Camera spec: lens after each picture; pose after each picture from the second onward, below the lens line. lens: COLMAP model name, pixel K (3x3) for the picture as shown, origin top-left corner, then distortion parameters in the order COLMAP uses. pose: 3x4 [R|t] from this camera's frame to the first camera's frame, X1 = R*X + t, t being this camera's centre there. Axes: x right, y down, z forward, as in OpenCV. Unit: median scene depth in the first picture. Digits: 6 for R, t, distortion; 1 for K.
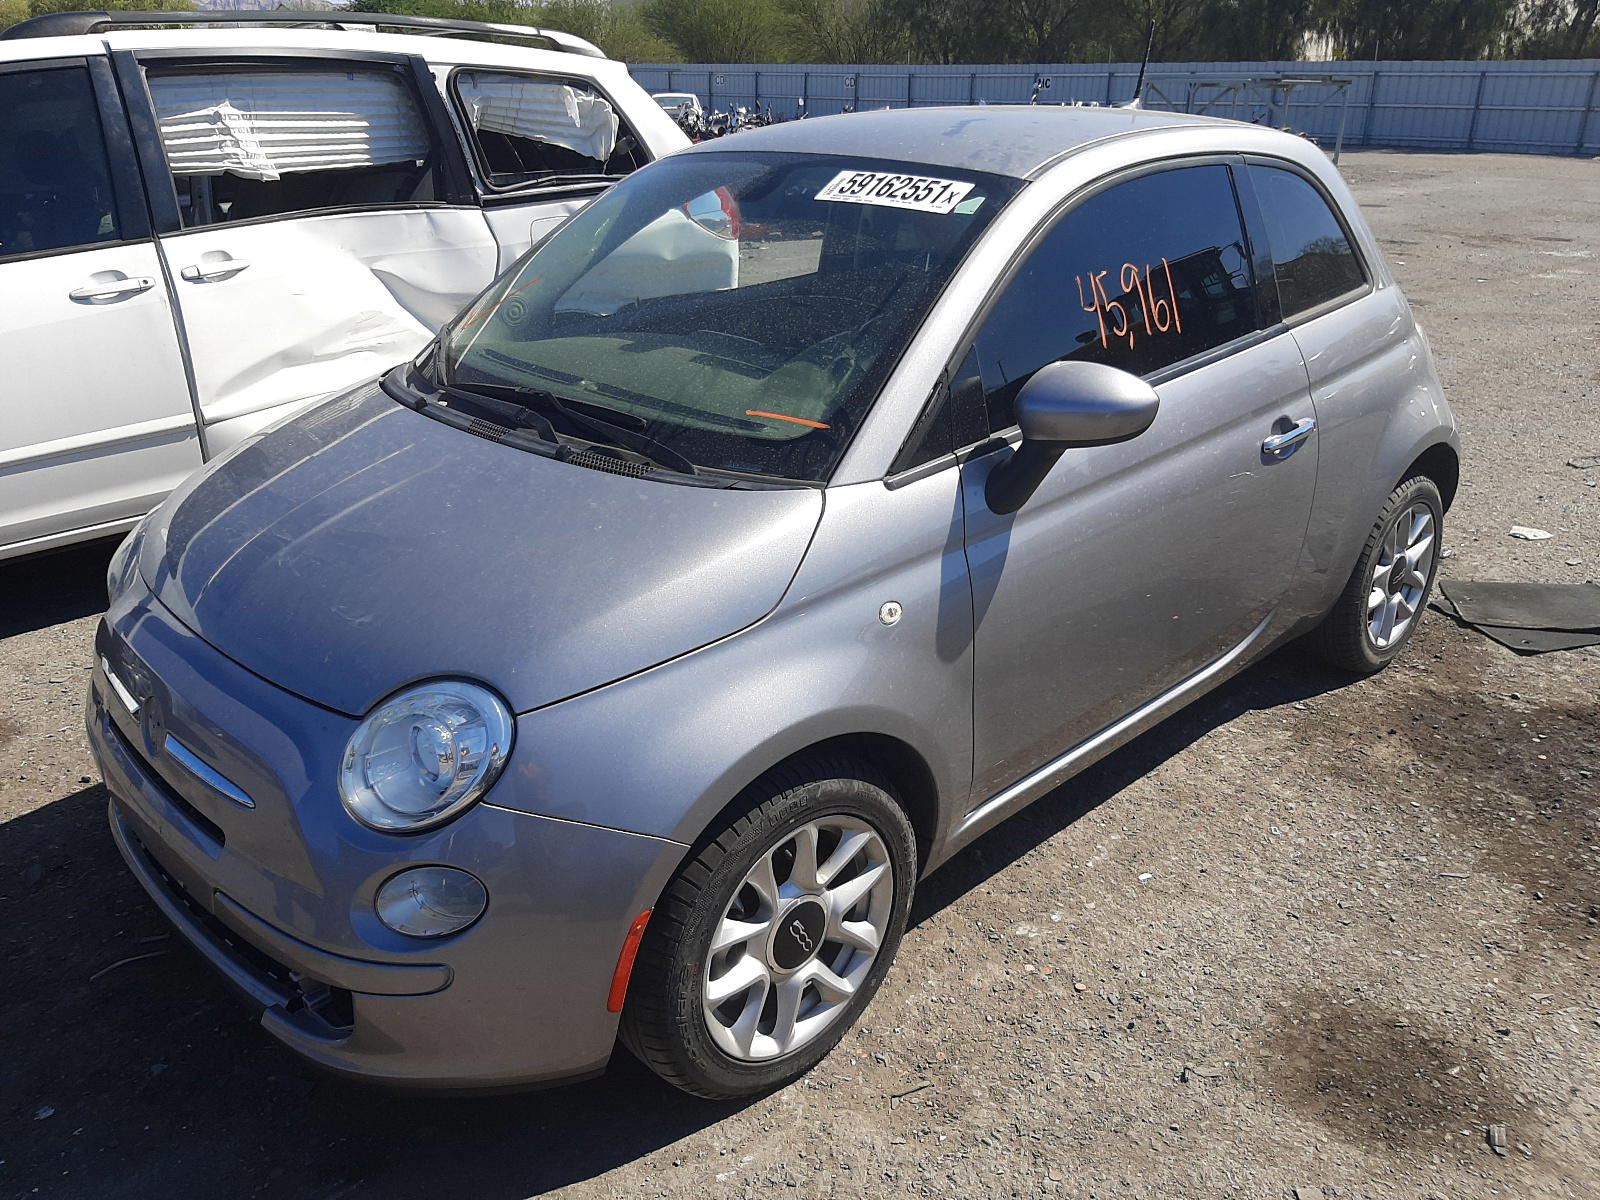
lens RADIAL K [[1334.0, 0, 801.3], [0, 1334.0, 596.2], [0, 0, 1]] dist [-0.007896, -0.001492]
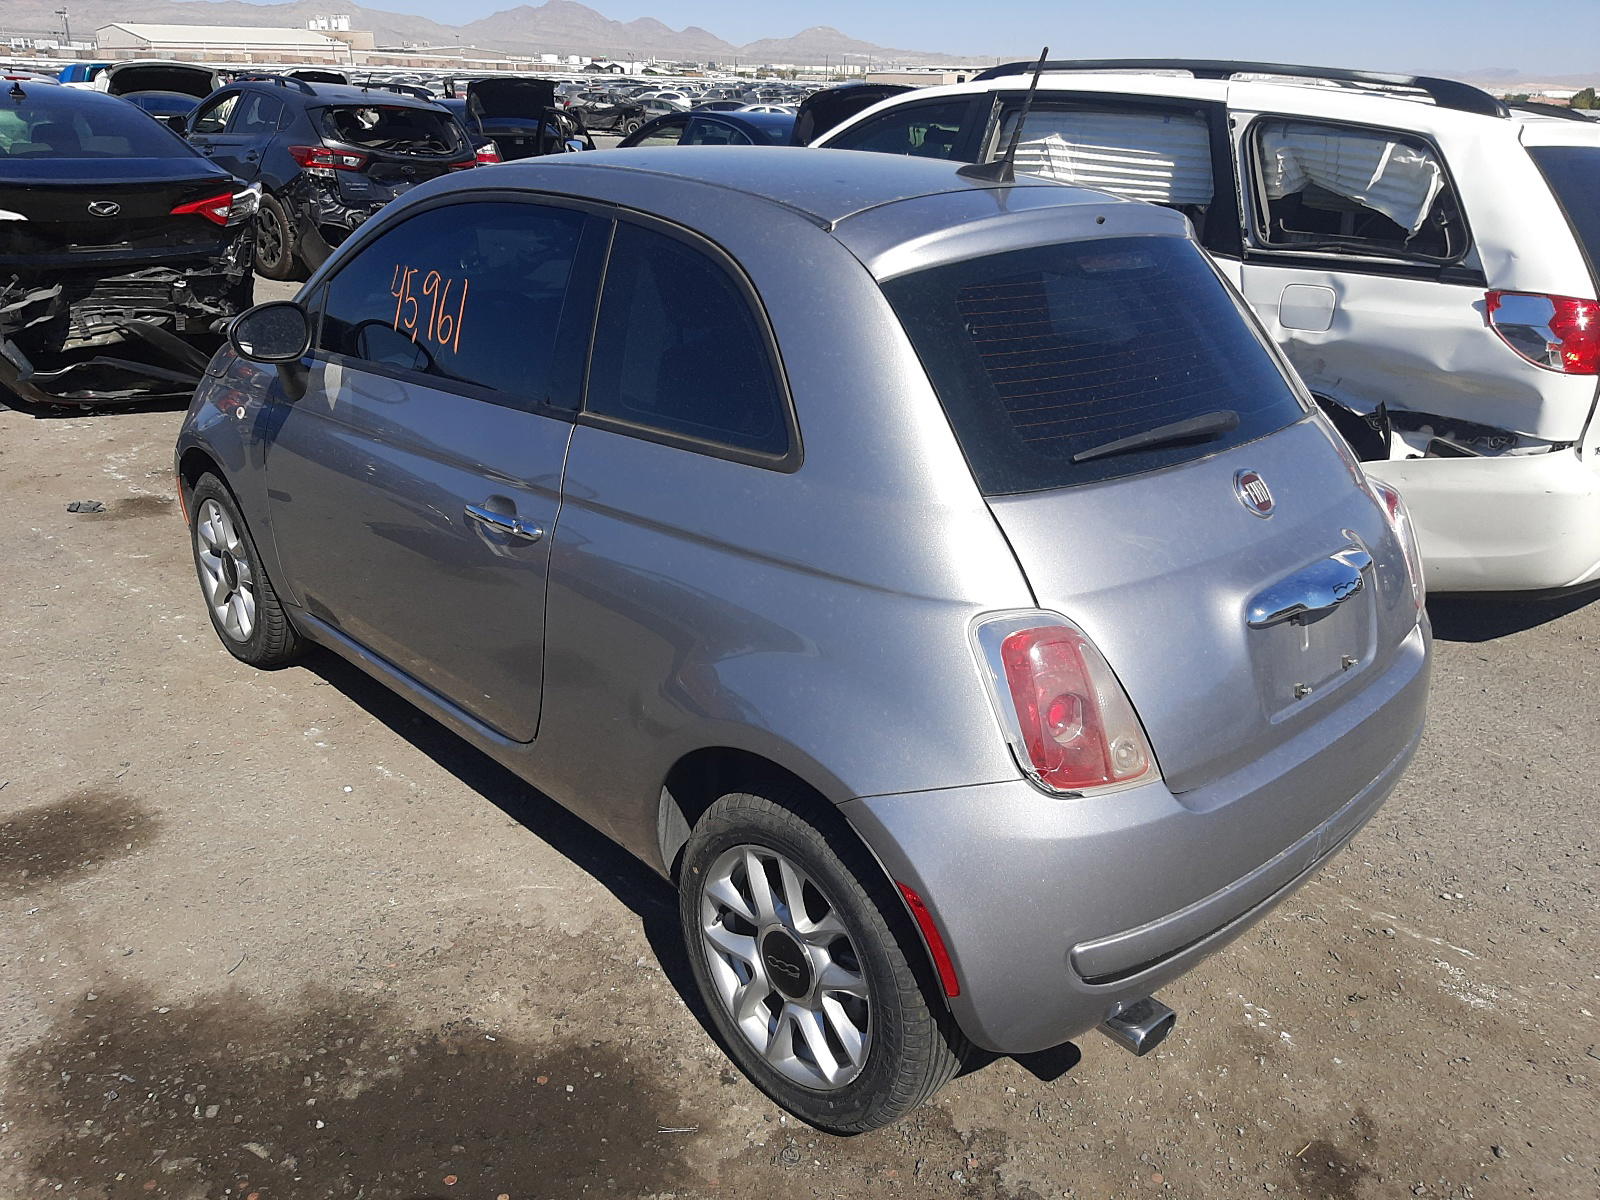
lens RADIAL K [[1334.0, 0, 802.9], [0, 1334.0, 606.3], [0, 0, 1]] dist [-0.007896, -0.001492]
pose [[0.019793, 0.365428, -0.930629, 0.785635], [-0.397003, 0.857156, 0.328133, -0.281782], [0.917604, 0.362968, 0.162042, 0.679360]]
